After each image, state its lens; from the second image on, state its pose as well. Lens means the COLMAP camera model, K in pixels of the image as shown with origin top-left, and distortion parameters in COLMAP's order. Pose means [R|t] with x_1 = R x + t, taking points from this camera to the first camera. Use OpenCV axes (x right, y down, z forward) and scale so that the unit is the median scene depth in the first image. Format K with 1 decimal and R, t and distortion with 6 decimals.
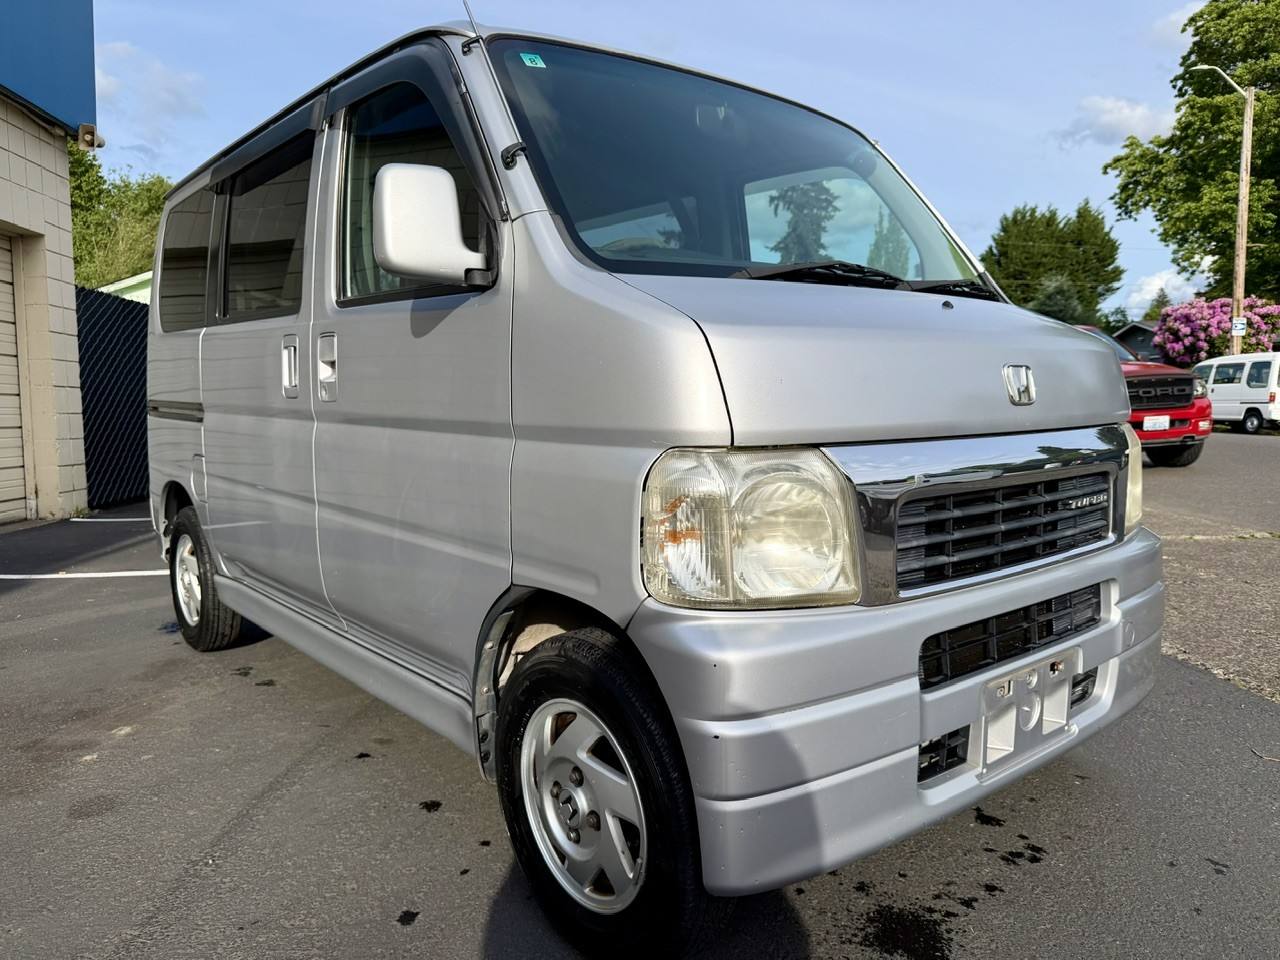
lens RADIAL K [[914.8, 0, 638.1], [0, 914.8, 482.6], [0, 0, 1]] dist [0.027825, -0.038339]
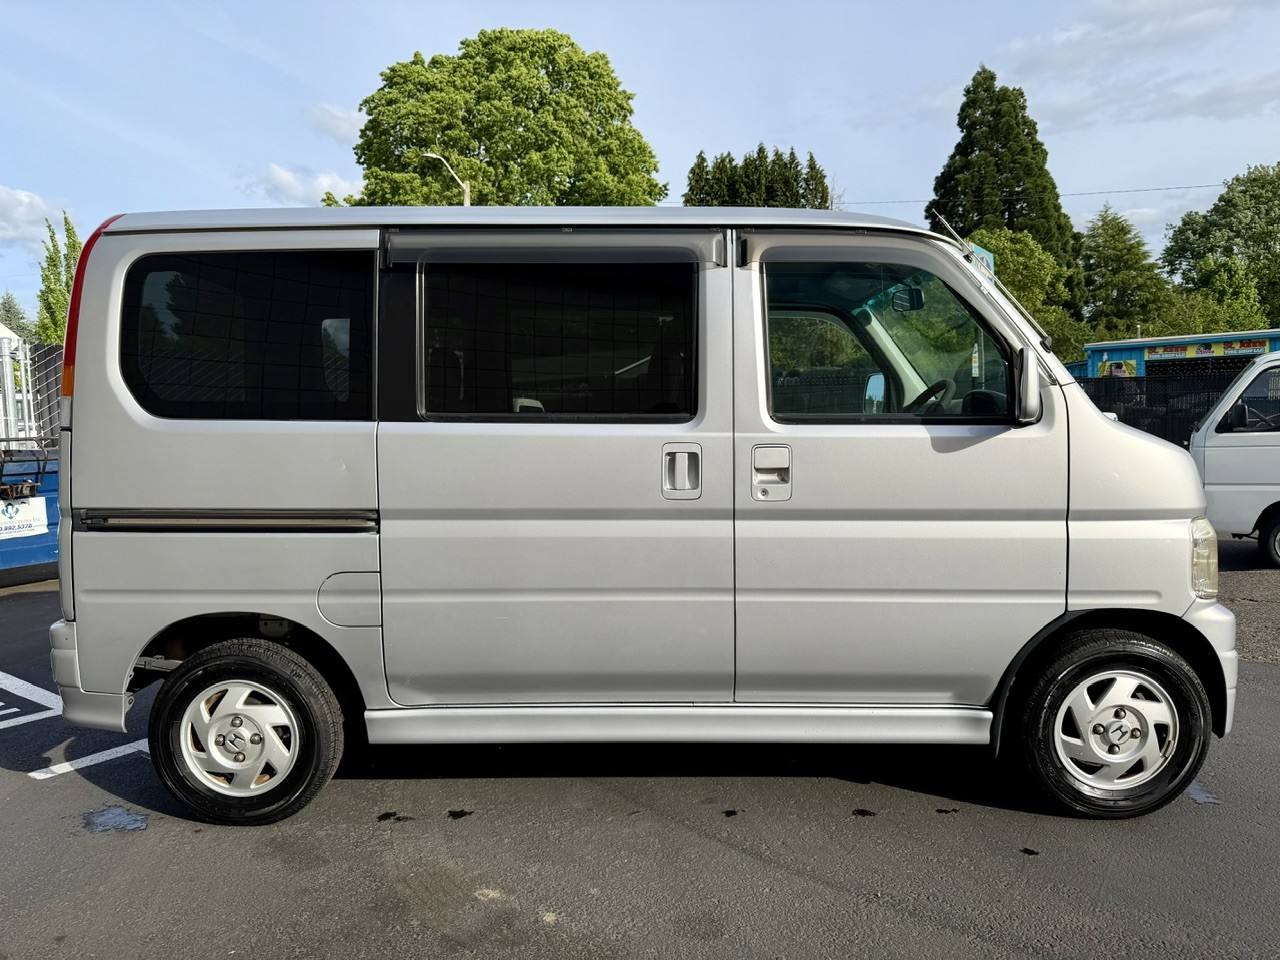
lens RADIAL K [[914.8, 0, 639.3], [0, 914.8, 476.1], [0, 0, 1]] dist [0.027825, -0.038339]
pose [[0.651249, -0.053107, 0.757004, -1.539368], [0.081638, 0.996662, -0.000313, -0.156763], [-0.754460, 0.062004, 0.653410, 0.416739]]
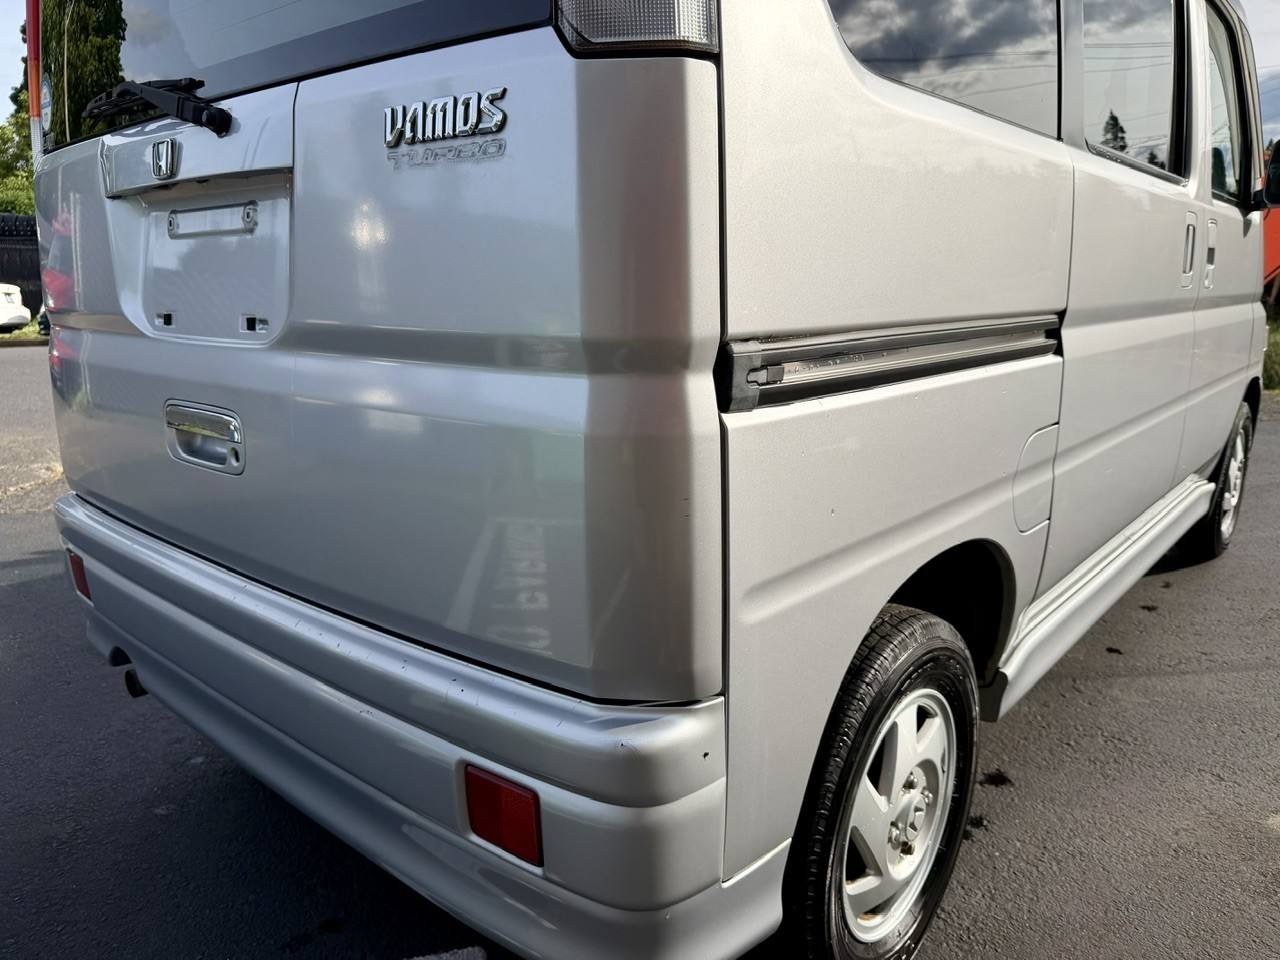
lens RADIAL K [[914.8, 0, 642.8], [0, 914.8, 492.4], [0, 0, 1]] dist [0.027825, -0.038339]
pose [[-0.167668, -0.222248, 0.960465, -1.456967], [0.112487, 0.963581, 0.242606, -0.215671], [-0.979405, 0.148717, -0.136562, 2.064879]]
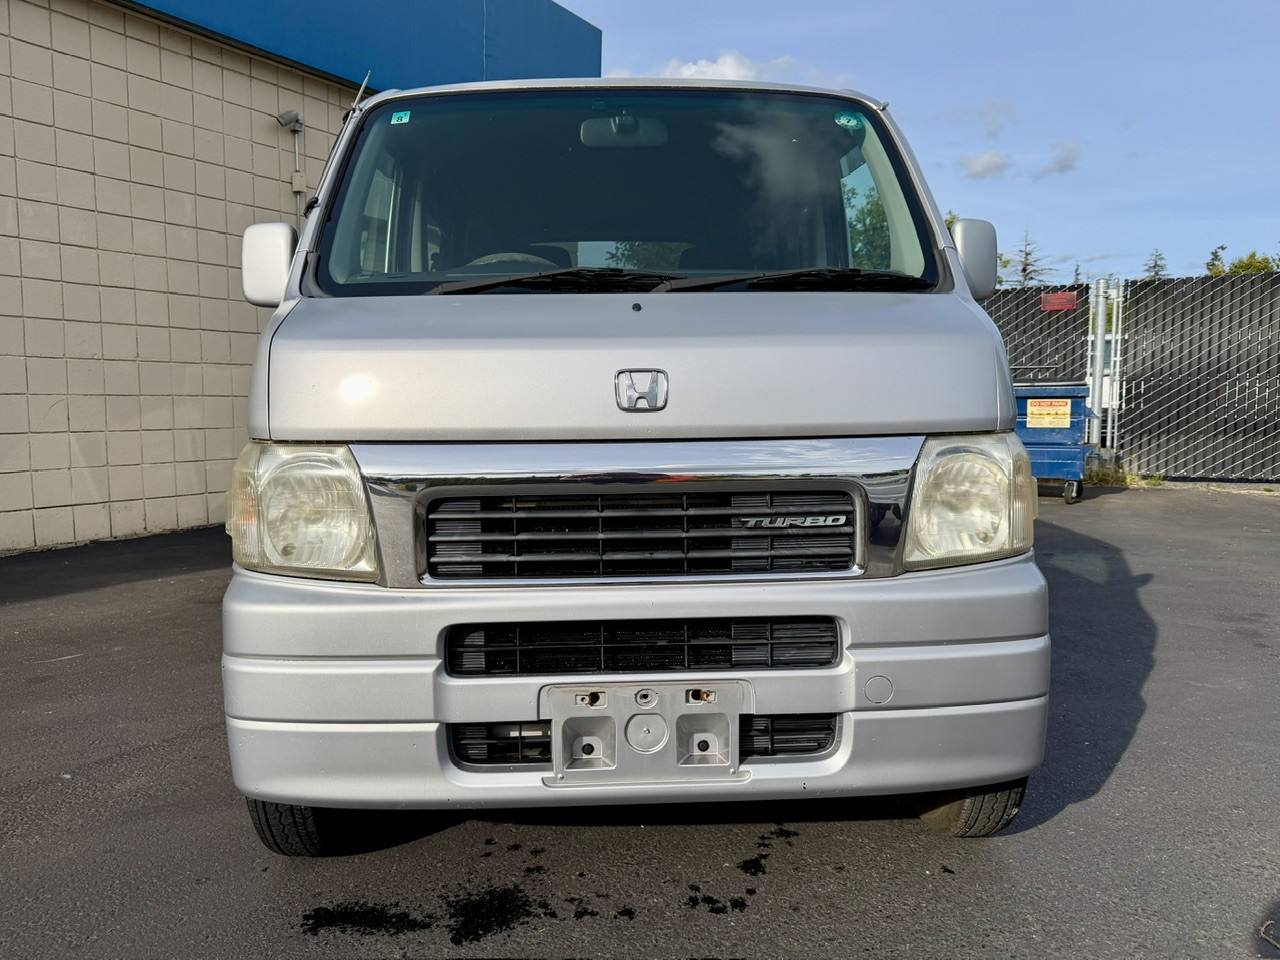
lens RADIAL K [[914.8, 0, 630.3], [0, 914.8, 469.5], [0, 0, 1]] dist [0.027825, -0.038339]
pose [[0.793770, 0.054289, -0.605790, 0.860447], [-0.059681, 0.998154, 0.011251, -0.029320], [0.605282, 0.027224, 0.795545, 0.206062]]
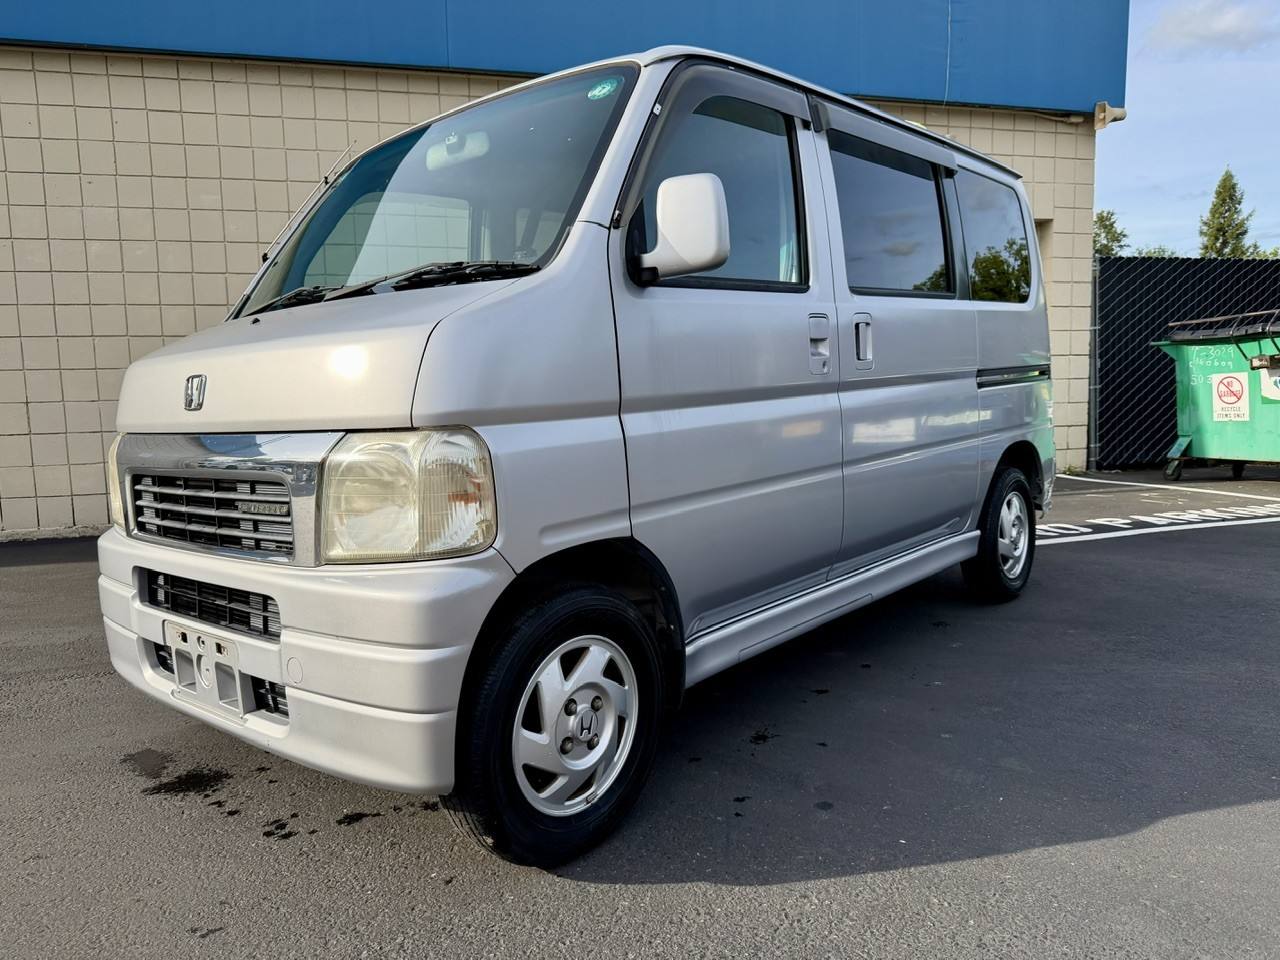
lens RADIAL K [[914.8, 0, 640.4], [0, 914.8, 477.2], [0, 0, 1]] dist [0.027825, -0.038339]
pose [[0.160746, 0.097255, -0.982193, 1.464081], [-0.050649, 0.994635, 0.090197, -0.118129], [0.985695, 0.035249, 0.164810, 1.195466]]
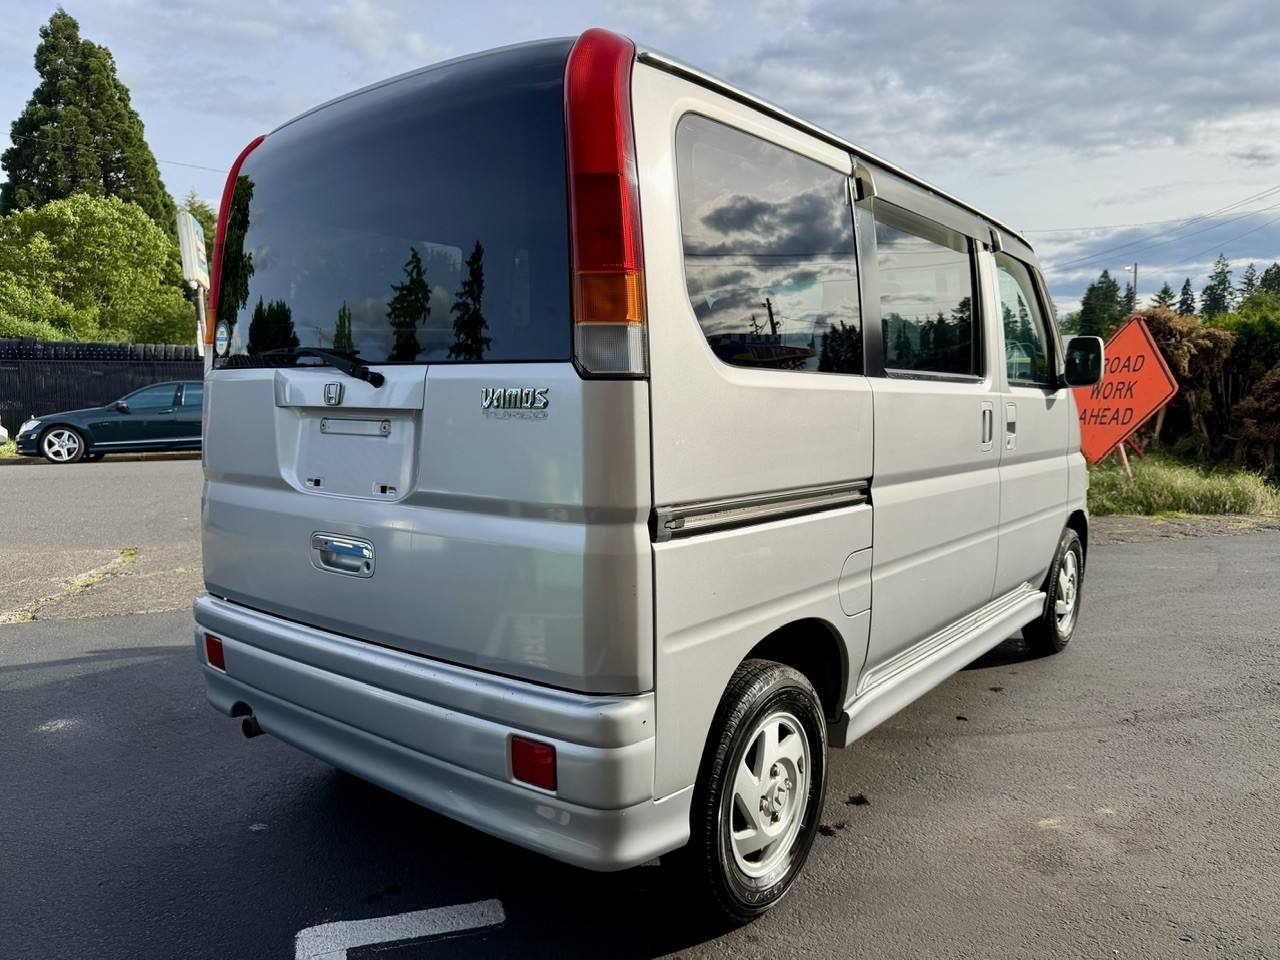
lens RADIAL K [[914.8, 0, 648.3], [0, 914.8, 478.0], [0, 0, 1]] dist [0.027825, -0.038339]
pose [[-0.217931, -0.083804, 0.972360, -1.867152], [0.099975, 0.989149, 0.107657, -0.296229], [-0.970830, 0.120673, -0.207188, 2.137321]]
